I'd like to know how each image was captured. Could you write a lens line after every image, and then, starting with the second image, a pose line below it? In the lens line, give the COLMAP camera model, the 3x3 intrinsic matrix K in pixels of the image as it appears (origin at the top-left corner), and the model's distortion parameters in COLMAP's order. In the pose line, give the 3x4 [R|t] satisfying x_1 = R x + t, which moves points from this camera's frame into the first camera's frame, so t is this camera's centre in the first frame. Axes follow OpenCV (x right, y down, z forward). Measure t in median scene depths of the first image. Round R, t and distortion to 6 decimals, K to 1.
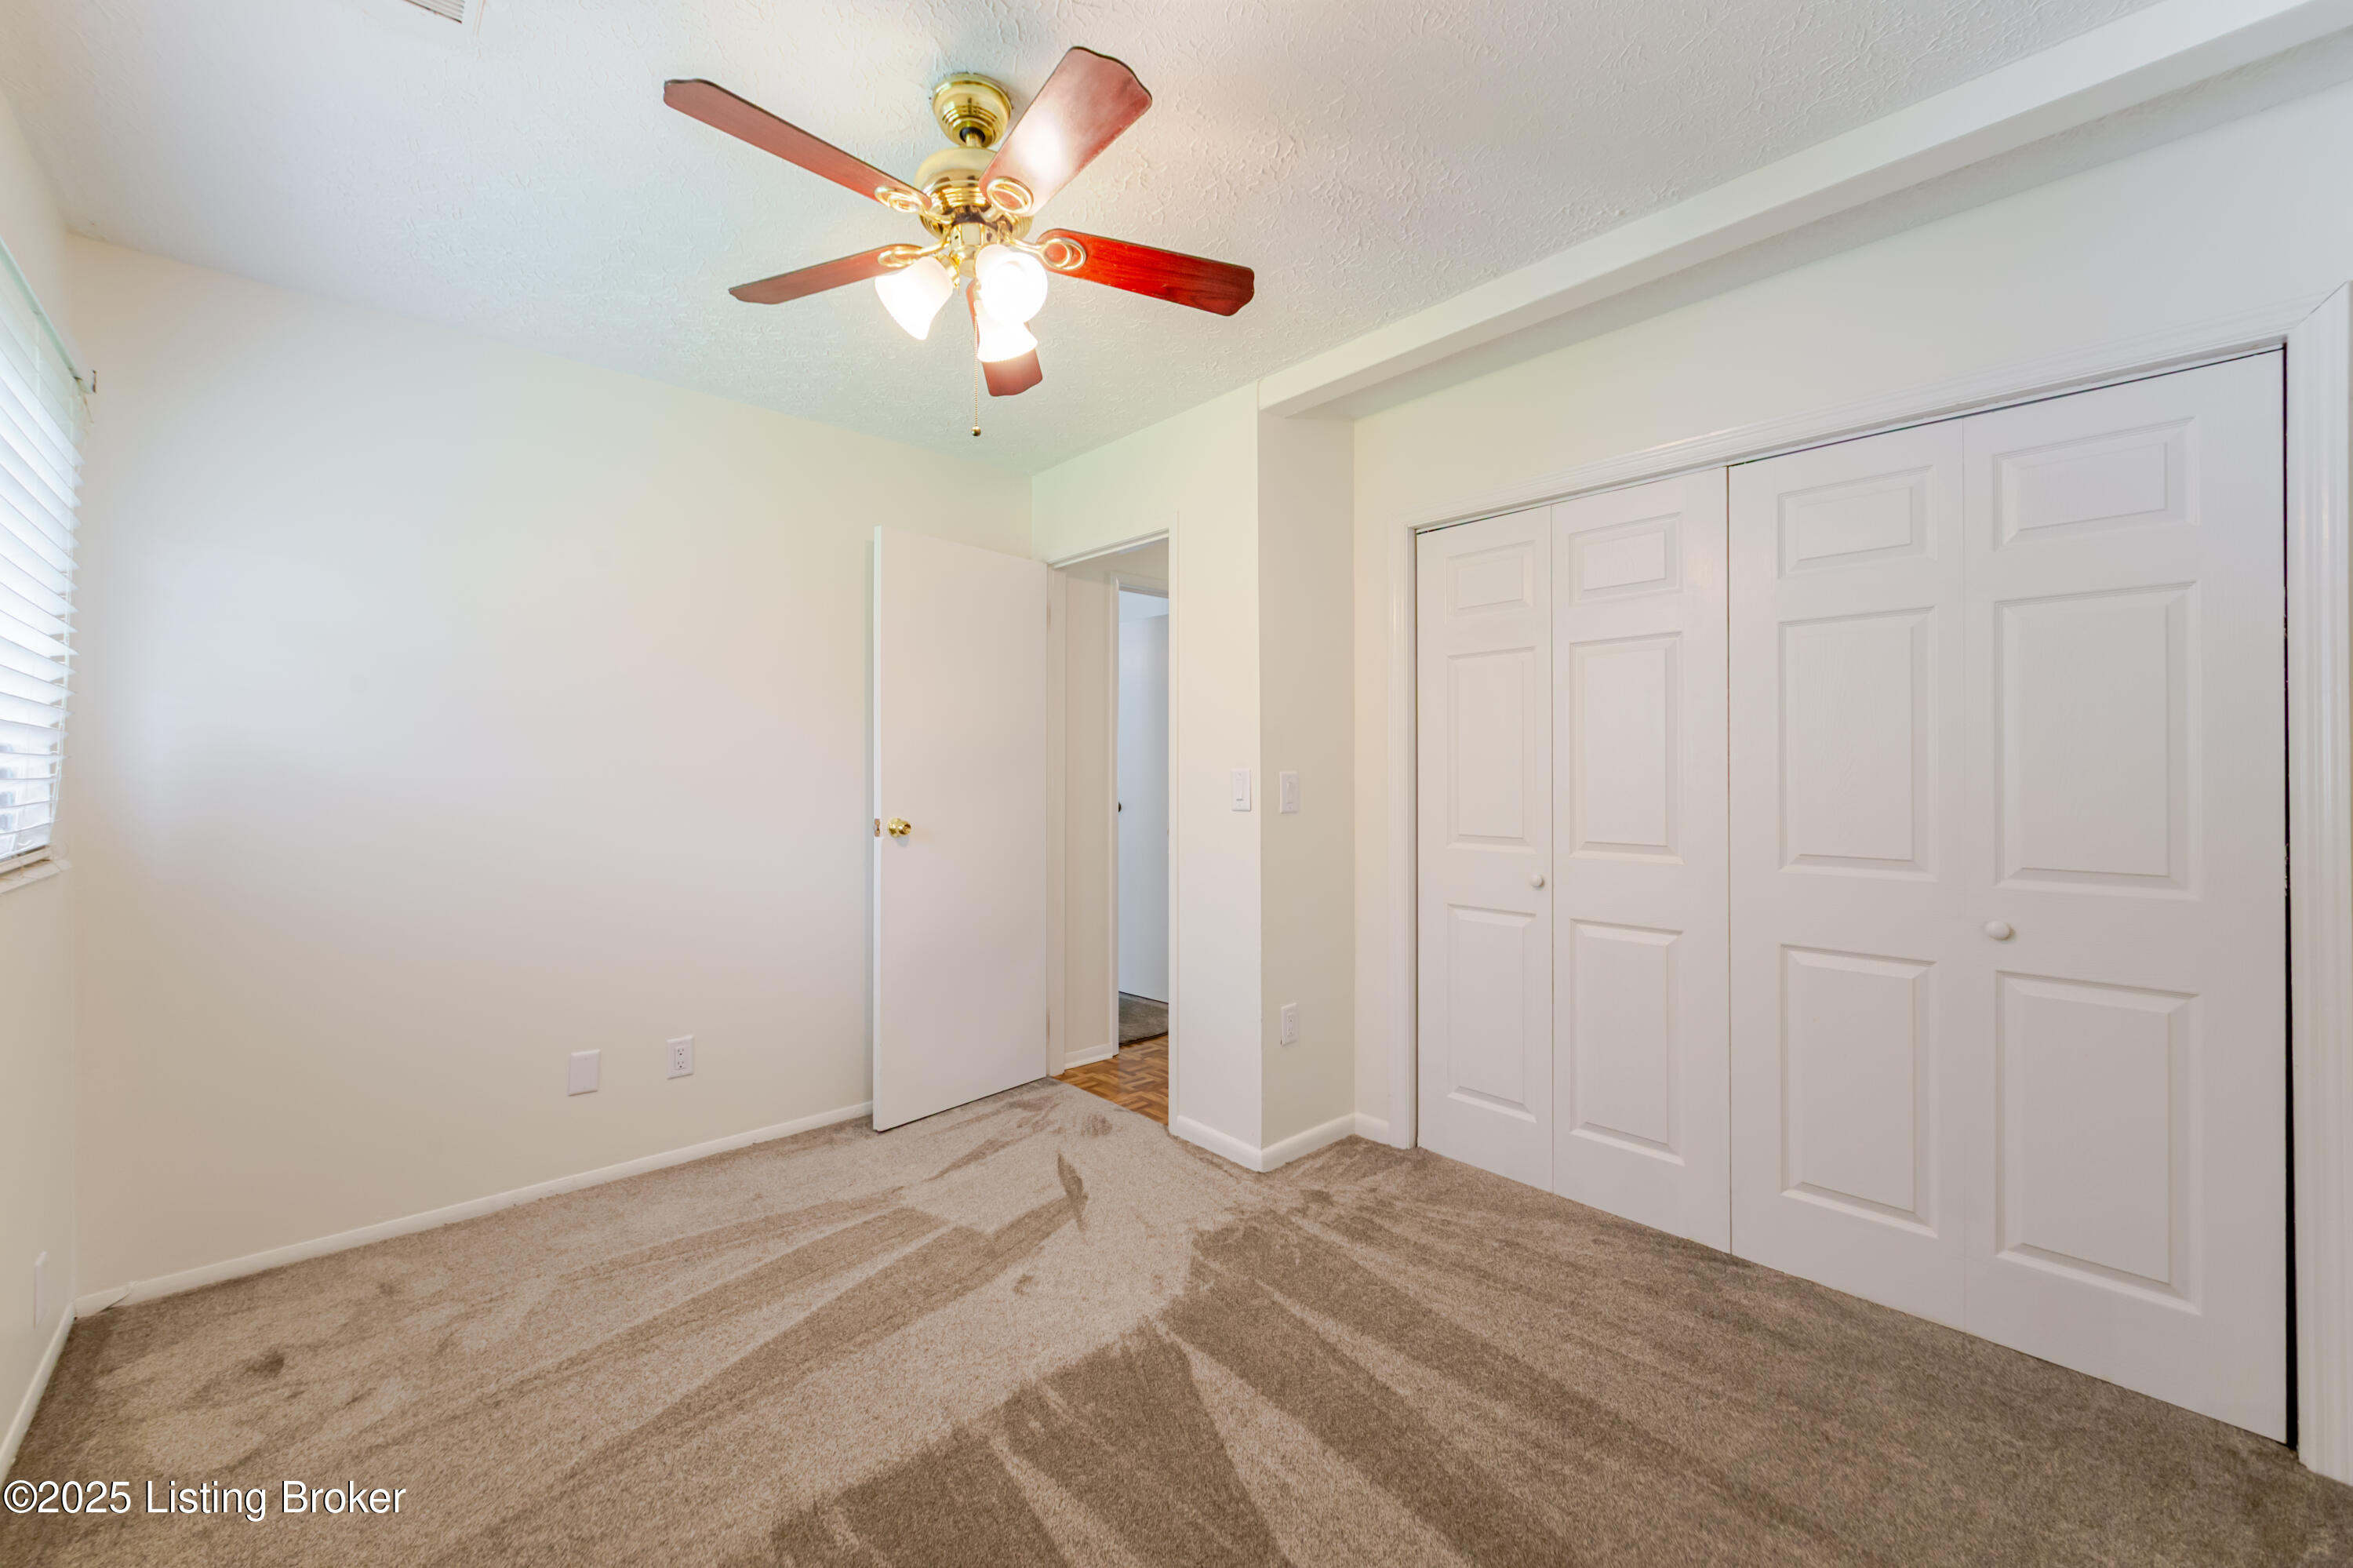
lens RADIAL K [[938.9, 0, 1158.4], [0, 938.9, 773.1], [0, 0, 1]] dist [0.006332, -0.002790]
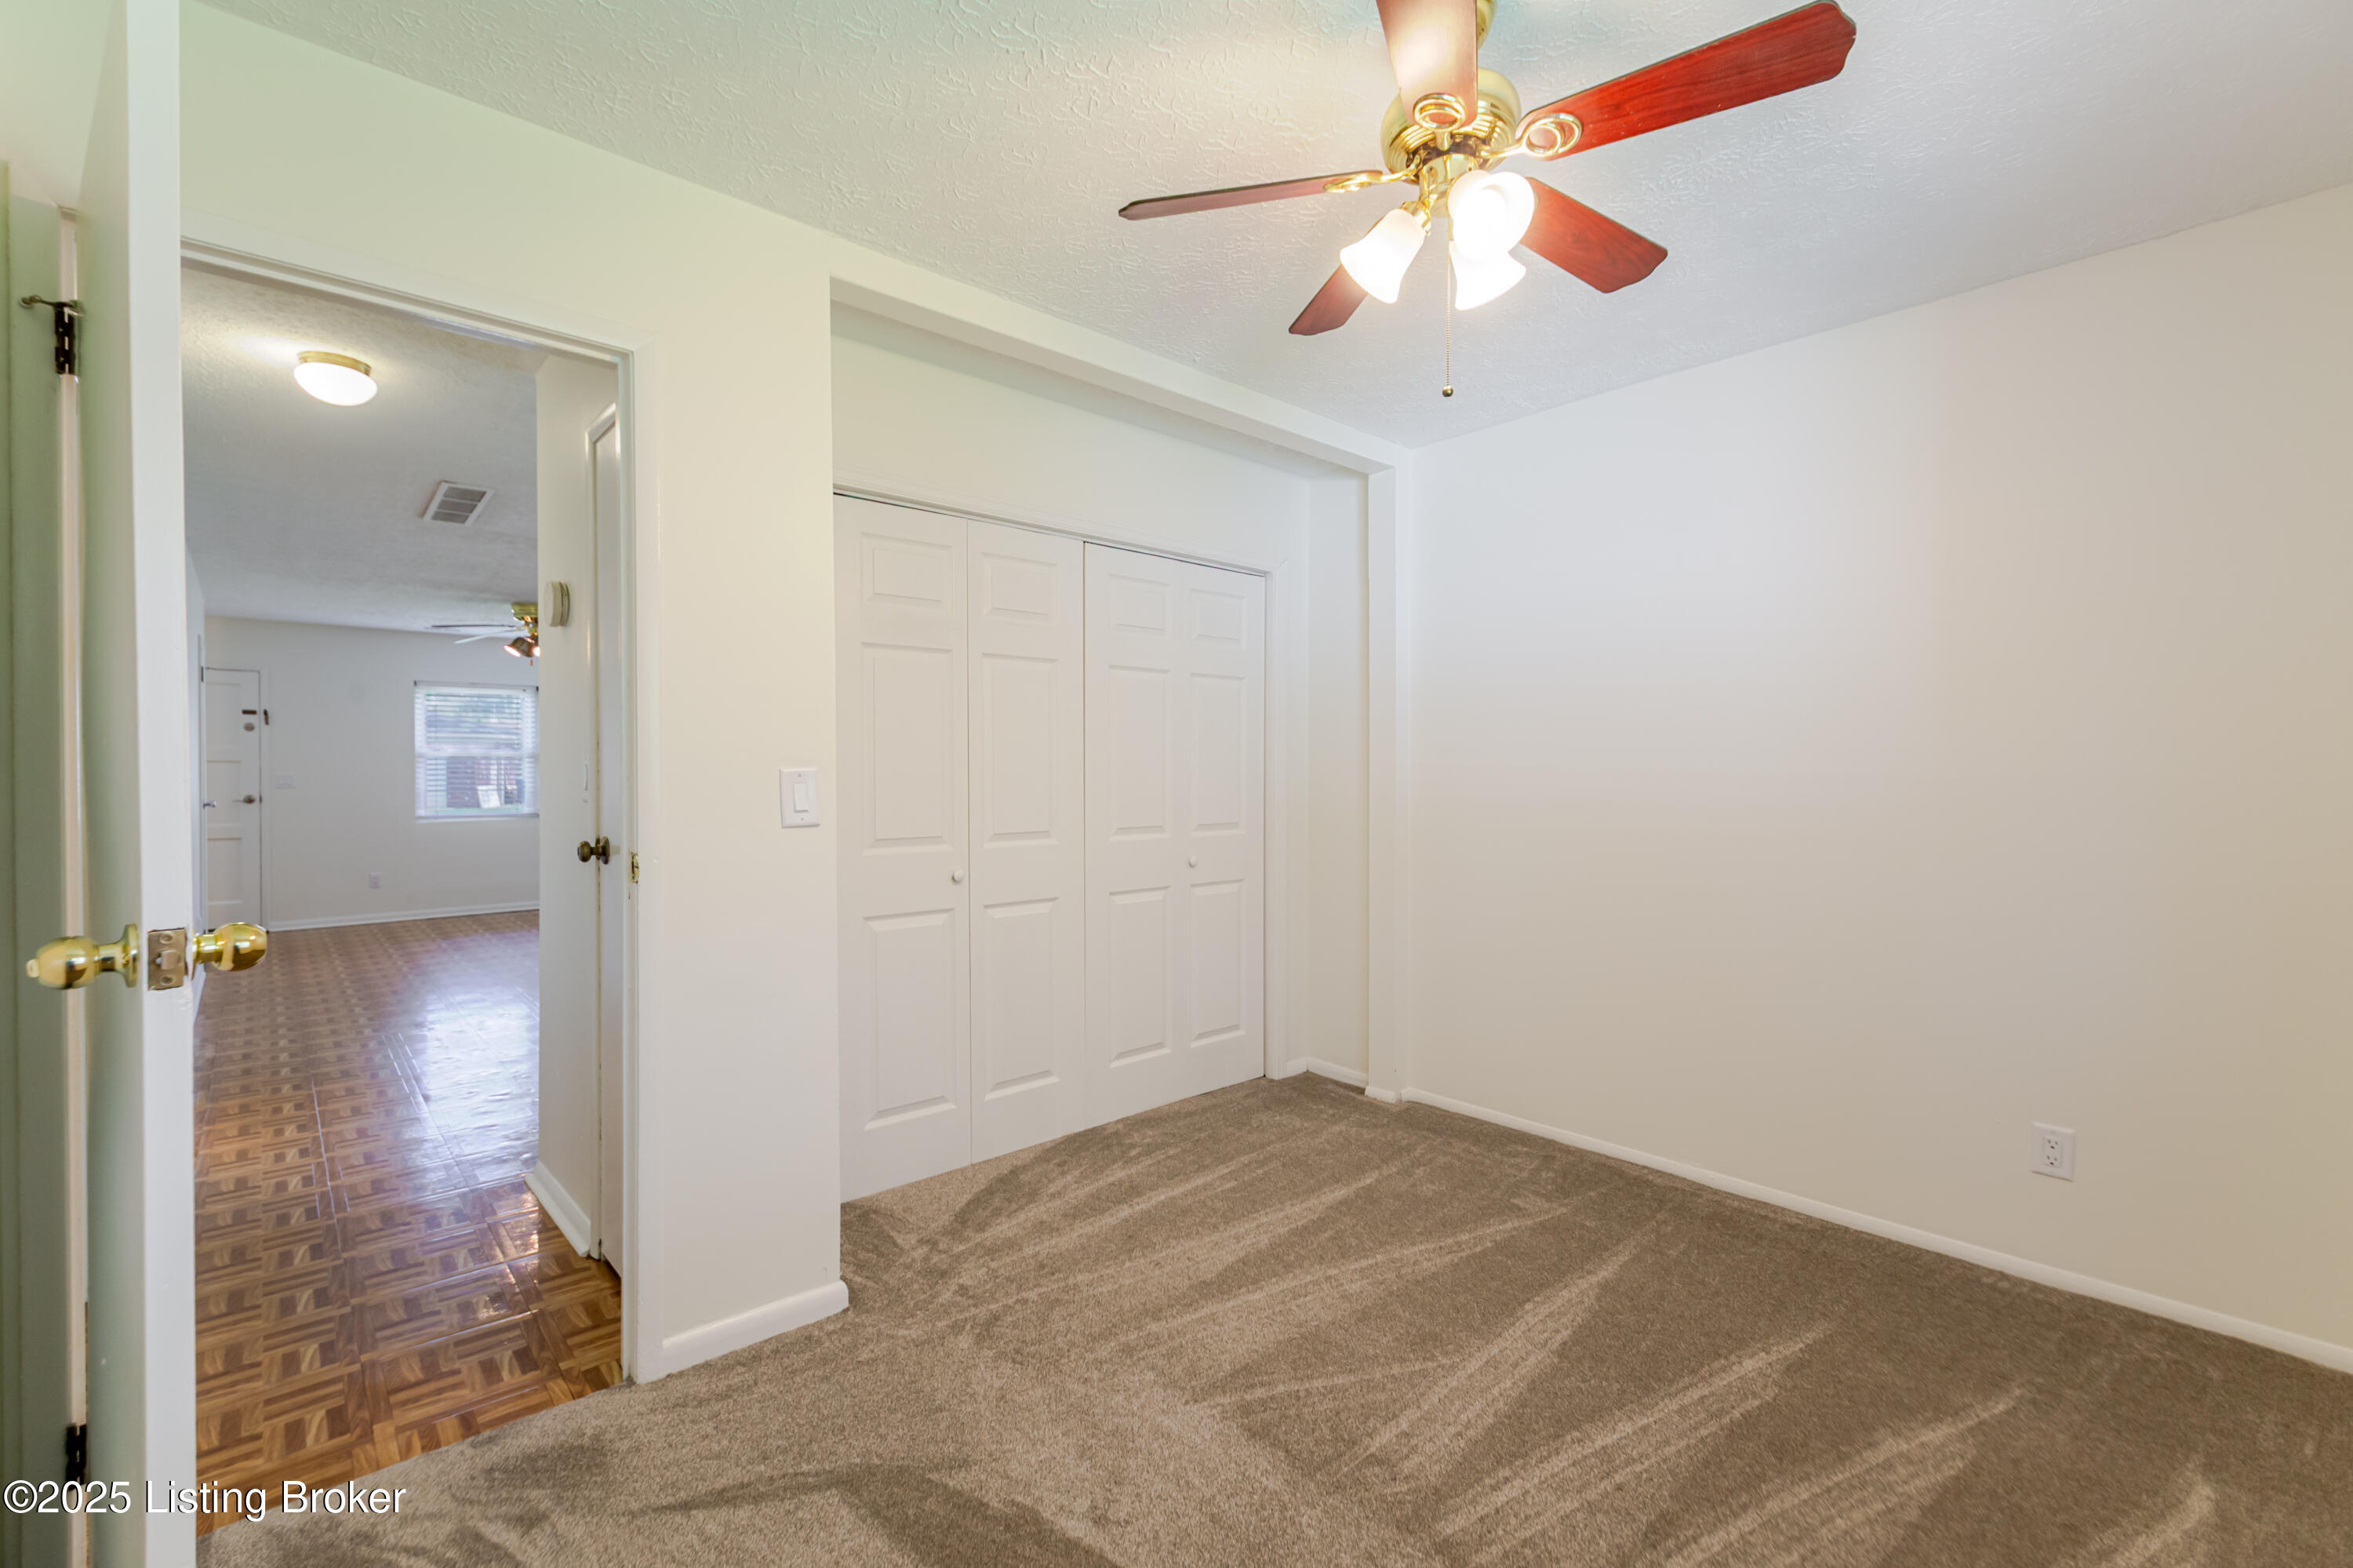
lens RADIAL K [[1002.1, 0, 1153.0], [0, 1002.1, 780.6], [0, 0, 1]] dist [-0.005145, -0.000686]
pose [[-0.004910, -0.012710, 0.999907, -0.726878], [-0.001149, 0.999919, 0.012705, -0.005240], [-0.999987, -0.001087, -0.004924, 0.811971]]
